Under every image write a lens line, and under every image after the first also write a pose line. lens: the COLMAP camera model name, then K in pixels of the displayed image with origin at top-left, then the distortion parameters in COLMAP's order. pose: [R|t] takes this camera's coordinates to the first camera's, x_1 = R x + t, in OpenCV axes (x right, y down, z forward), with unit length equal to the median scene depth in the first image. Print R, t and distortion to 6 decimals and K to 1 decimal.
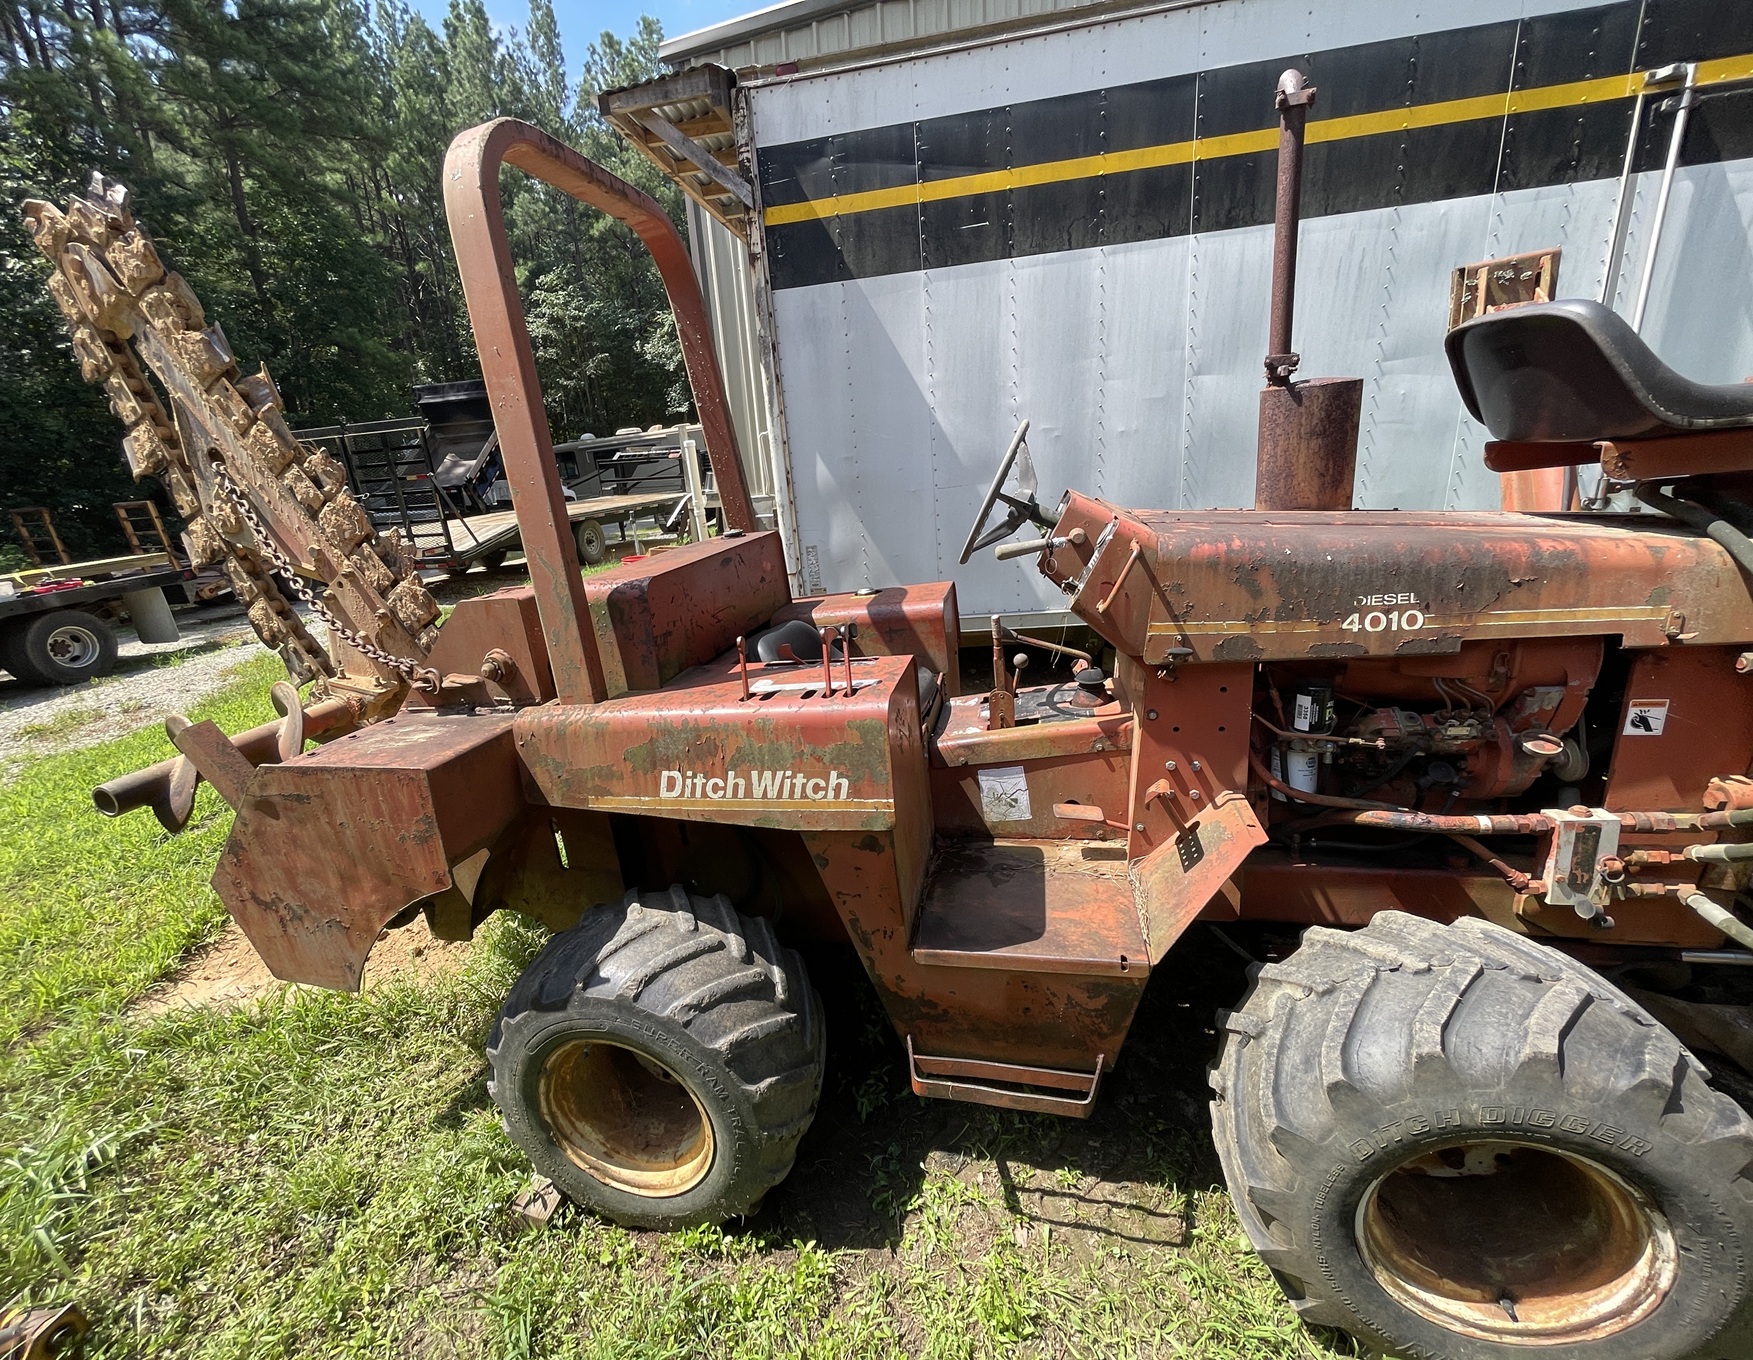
lens RADIAL K [[733.8, 0, 848.5], [0, 733.8, 677.9], [0, 0, 1]] dist [0.004073, 0.000120]
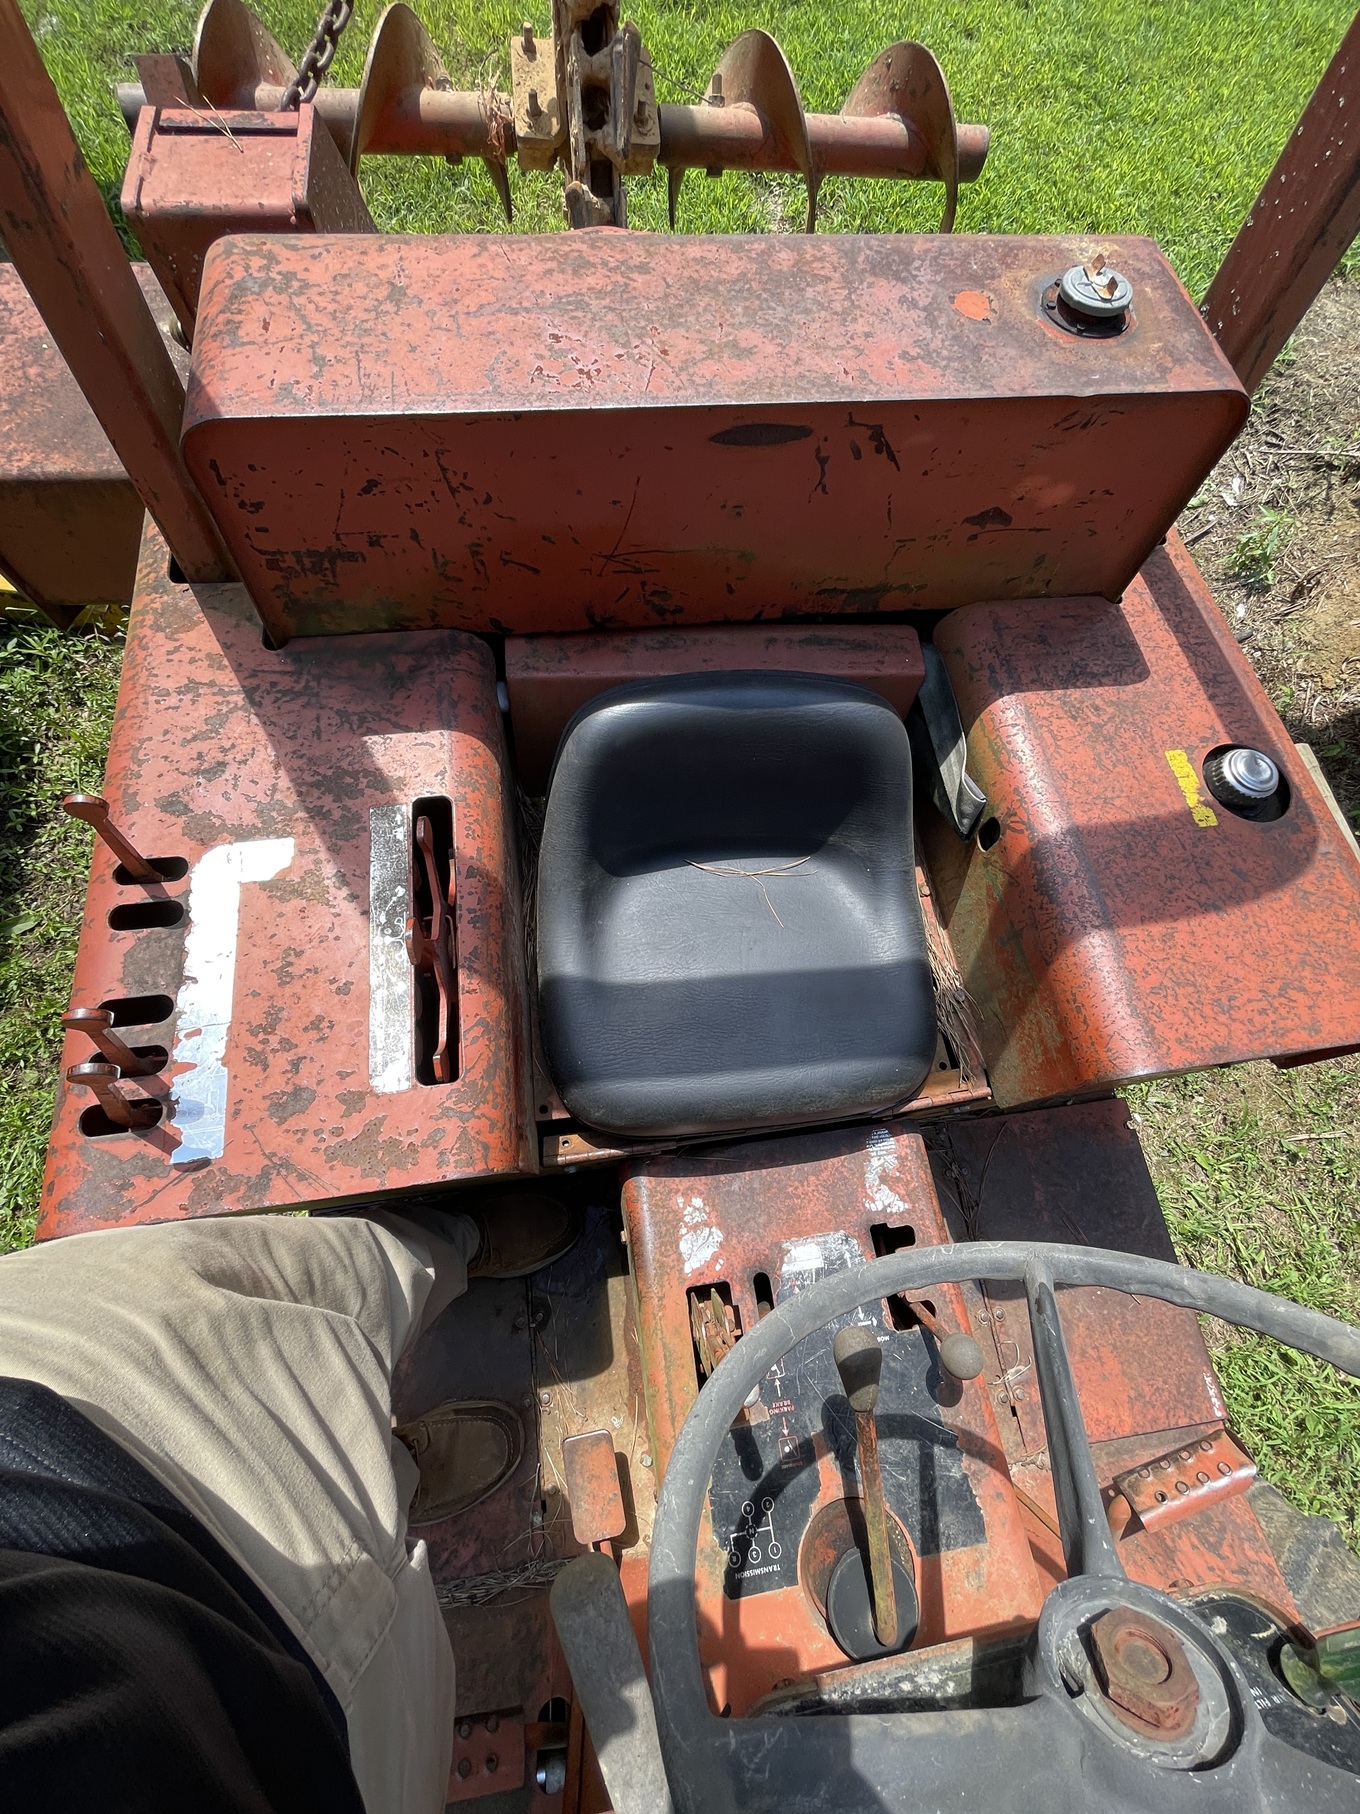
lens RADIAL K [[732.3, 0, 680.0], [0, 732.3, 907.0], [0, 0, 1]] dist [0.001691, 0.000842]
pose [[0.348188, 0.918805, -0.185911, 0.075069], [-0.383108, 0.320475, 0.866328, -0.462786], [0.855566, -0.230421, 0.463587, 1.040599]]
